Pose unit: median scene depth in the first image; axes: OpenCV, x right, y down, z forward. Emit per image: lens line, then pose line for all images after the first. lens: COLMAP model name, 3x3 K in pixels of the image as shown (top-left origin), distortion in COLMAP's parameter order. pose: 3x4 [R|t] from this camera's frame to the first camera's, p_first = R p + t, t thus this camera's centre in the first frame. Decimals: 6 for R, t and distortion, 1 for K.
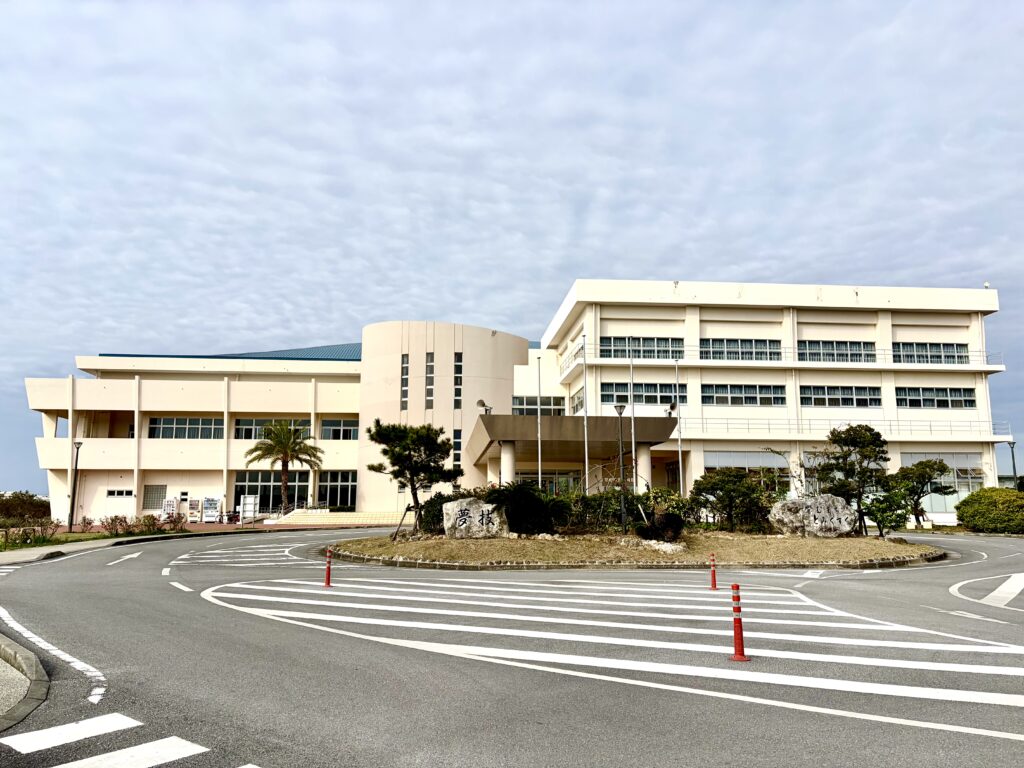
lens RADIAL K [[793.9, 0, 512.2], [0, 793.9, 383.3], [0, 0, 1]] dist [0.007153, 0.000987]
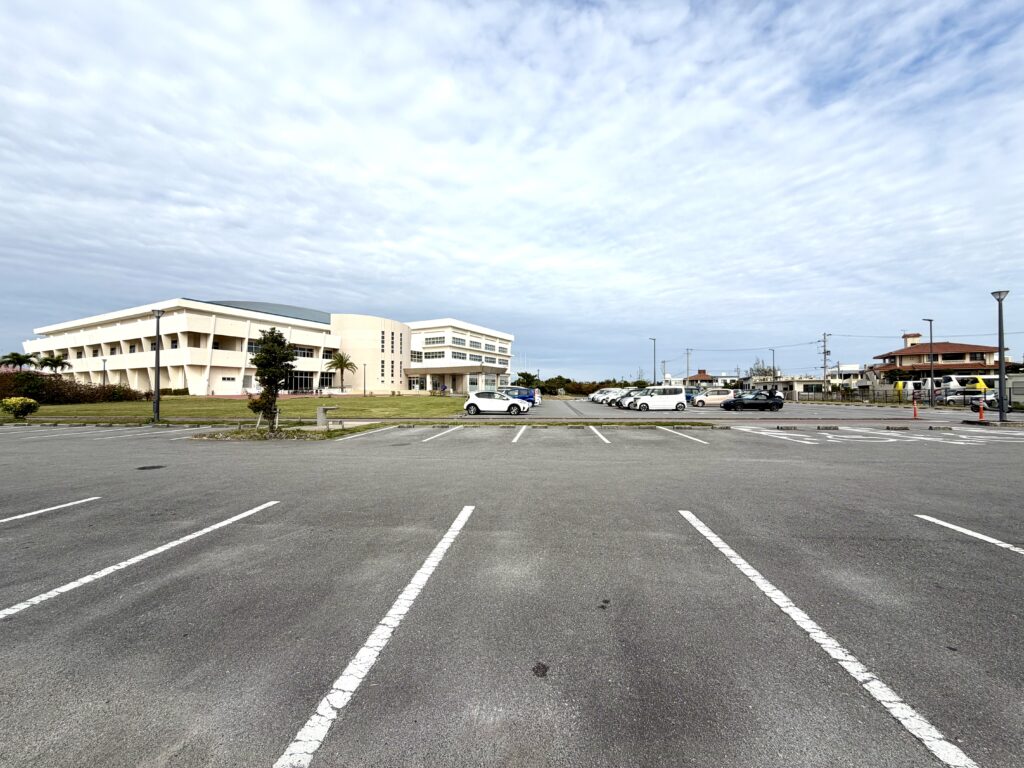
lens RADIAL K [[410.7, 0, 510.8], [0, 410.7, 387.1], [0, 0, 1]] dist [-0.000075, 0.000002]
pose [[0.540690, 0.013879, 0.841108, -1.020252], [-0.141701, 0.987079, 0.074802, -0.014742], [-0.829202, -0.159630, 0.535670, -0.108111]]
